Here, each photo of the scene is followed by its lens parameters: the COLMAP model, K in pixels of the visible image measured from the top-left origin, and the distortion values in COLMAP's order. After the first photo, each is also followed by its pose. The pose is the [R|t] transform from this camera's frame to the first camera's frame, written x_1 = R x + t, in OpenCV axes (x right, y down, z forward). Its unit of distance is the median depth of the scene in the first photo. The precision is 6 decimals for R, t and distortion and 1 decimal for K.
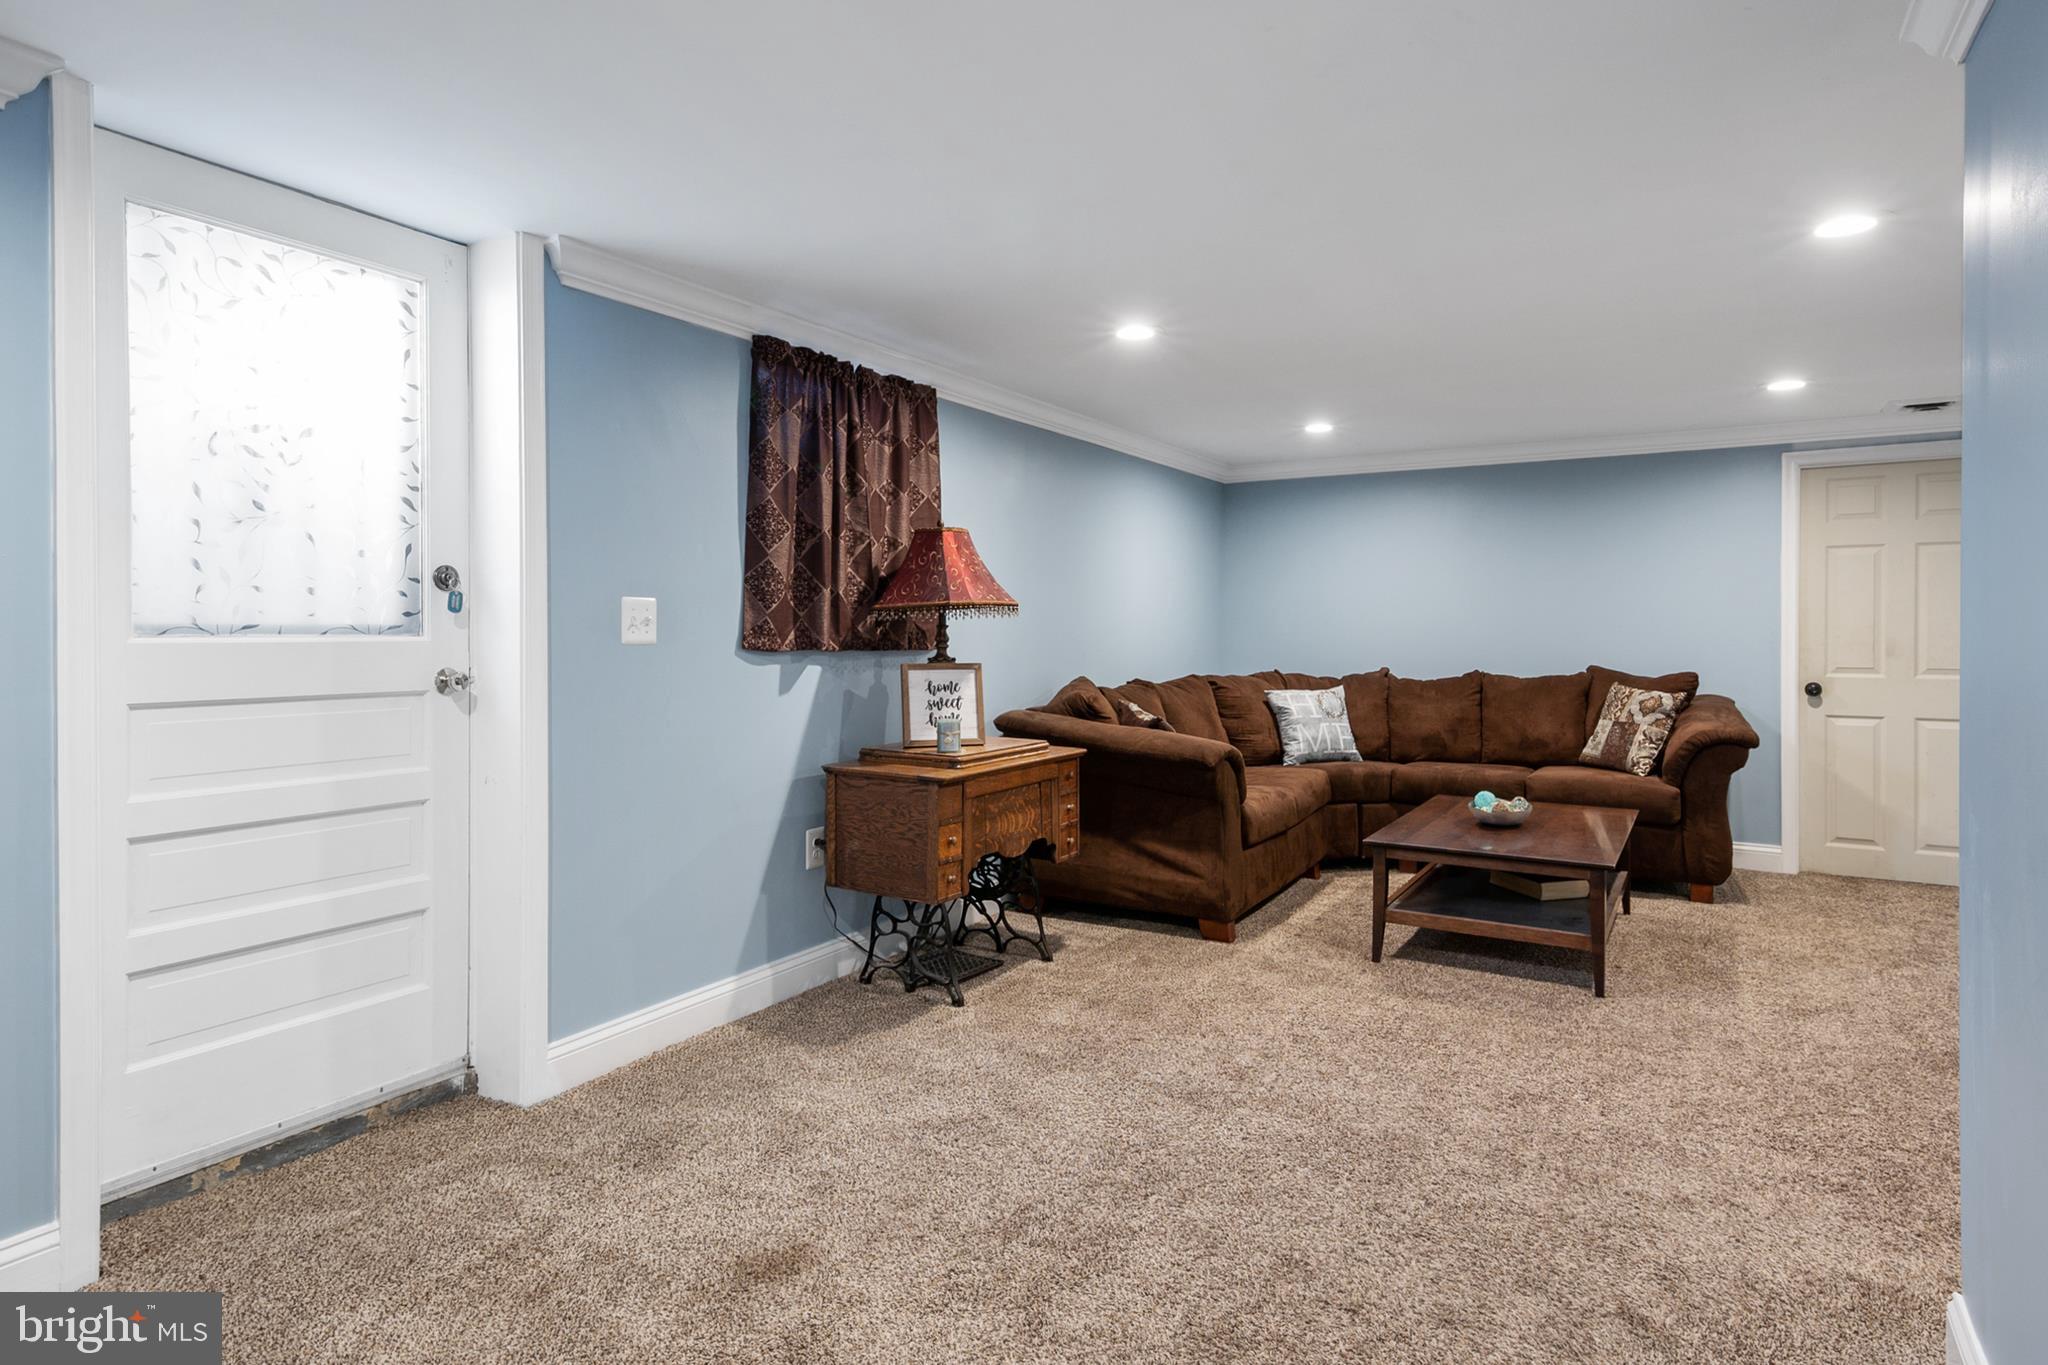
lens RADIAL K [[1118.7, 0, 1015.1], [0, 1118.7, 612.7], [0, 0, 1]] dist [0.004949, 0.000401]
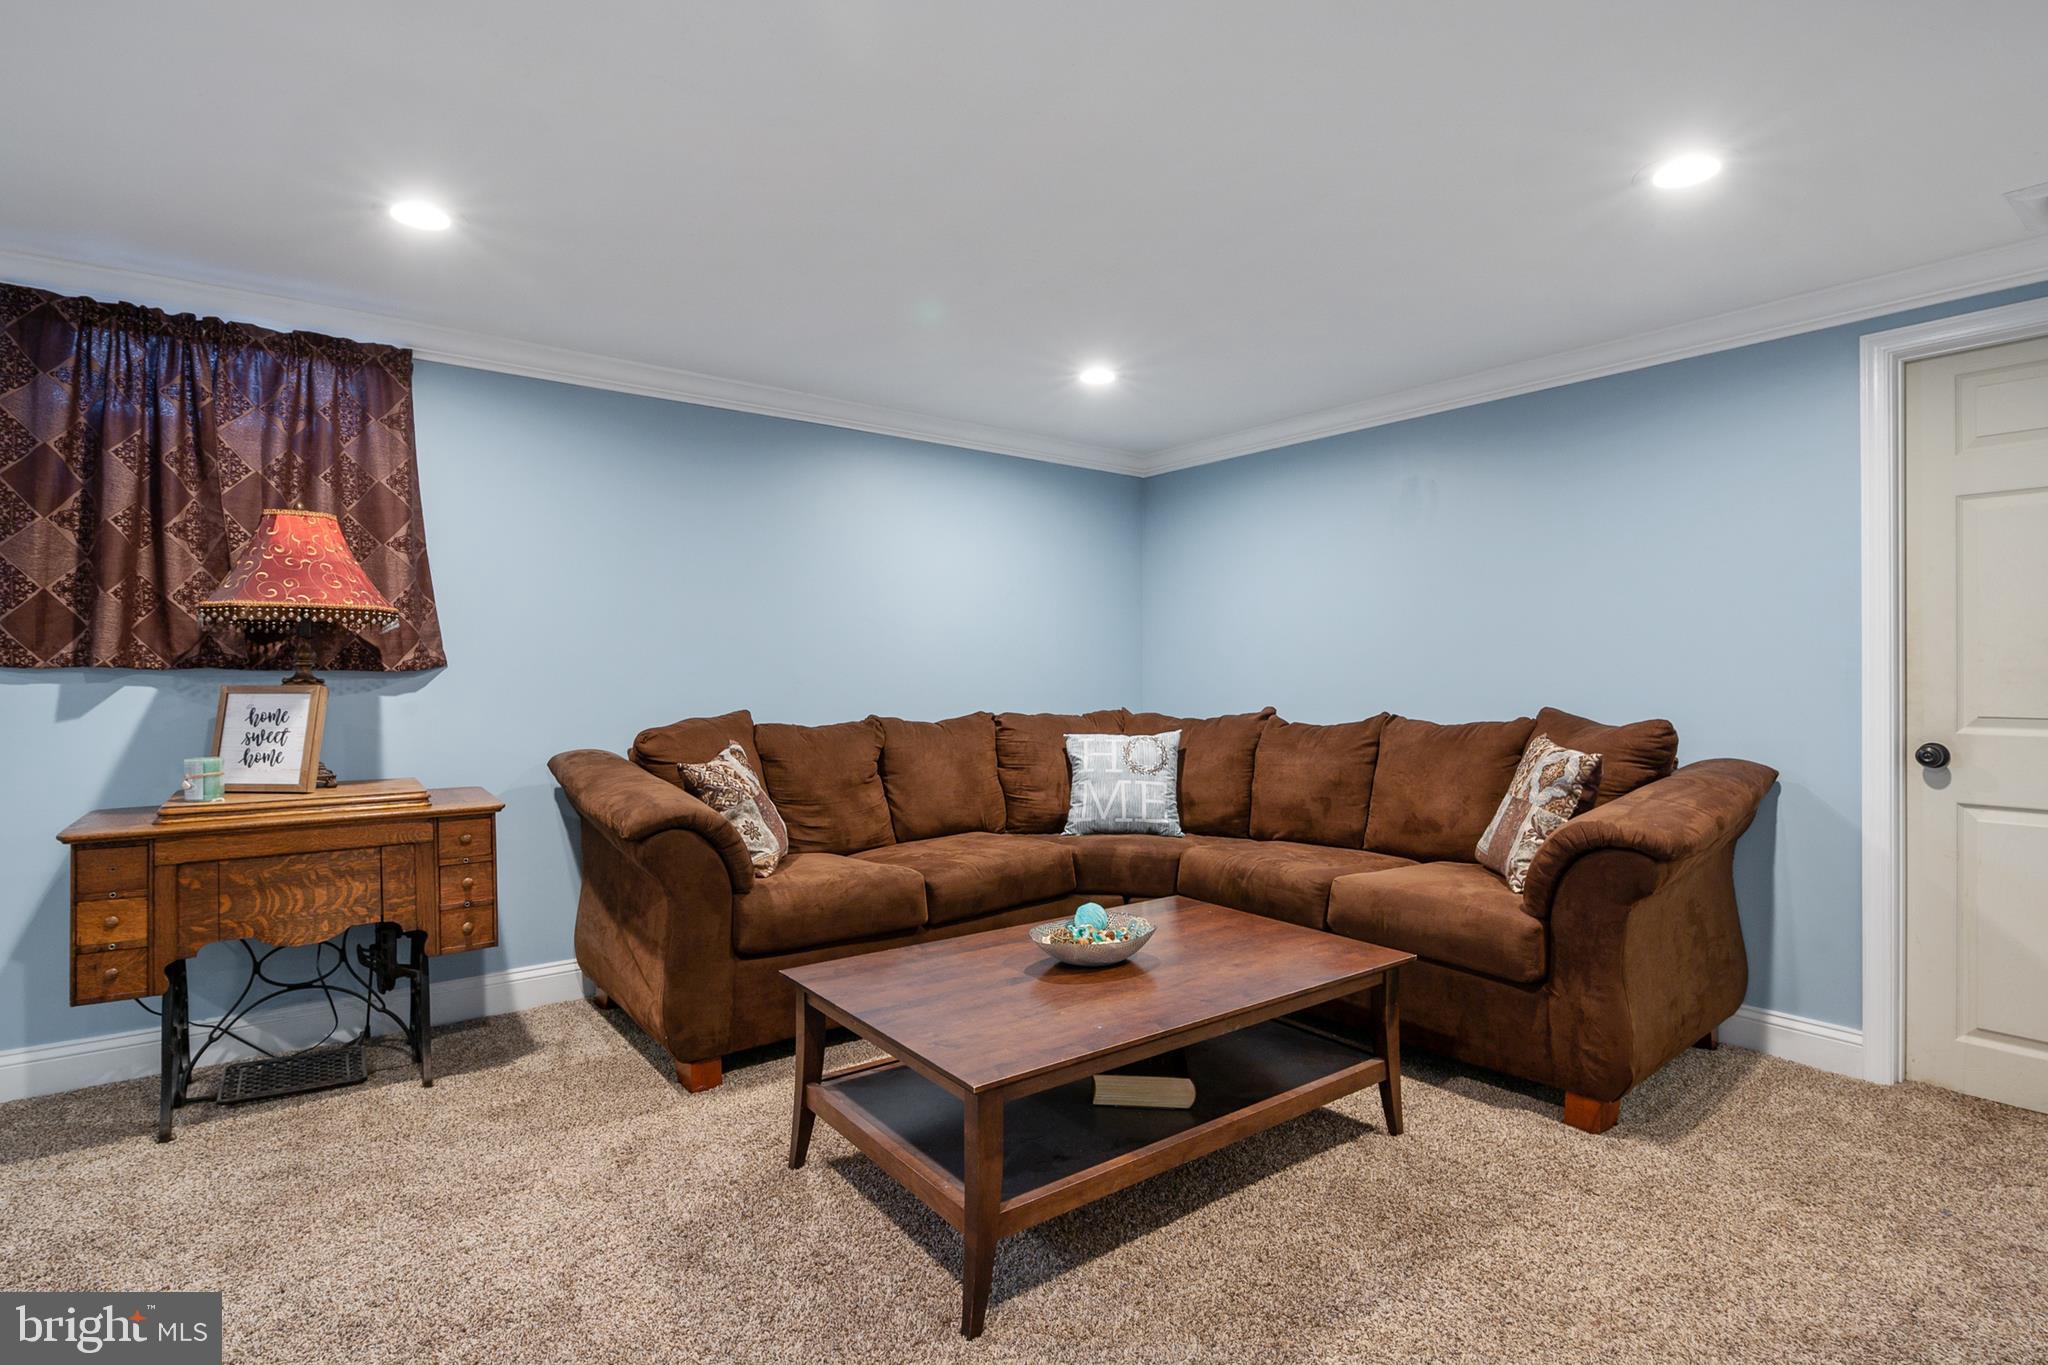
lens RADIAL K [[1008.1, 0, 1021.1], [0, 1008.1, 647.3], [0, 0, 1]] dist [0.000832, -0.007894]
pose [[0.933400, -0.006374, -0.358782, 0.480940], [0.002365, 0.999930, -0.011609, 0.020143], [0.358831, 0.009988, 0.933349, 0.383072]]
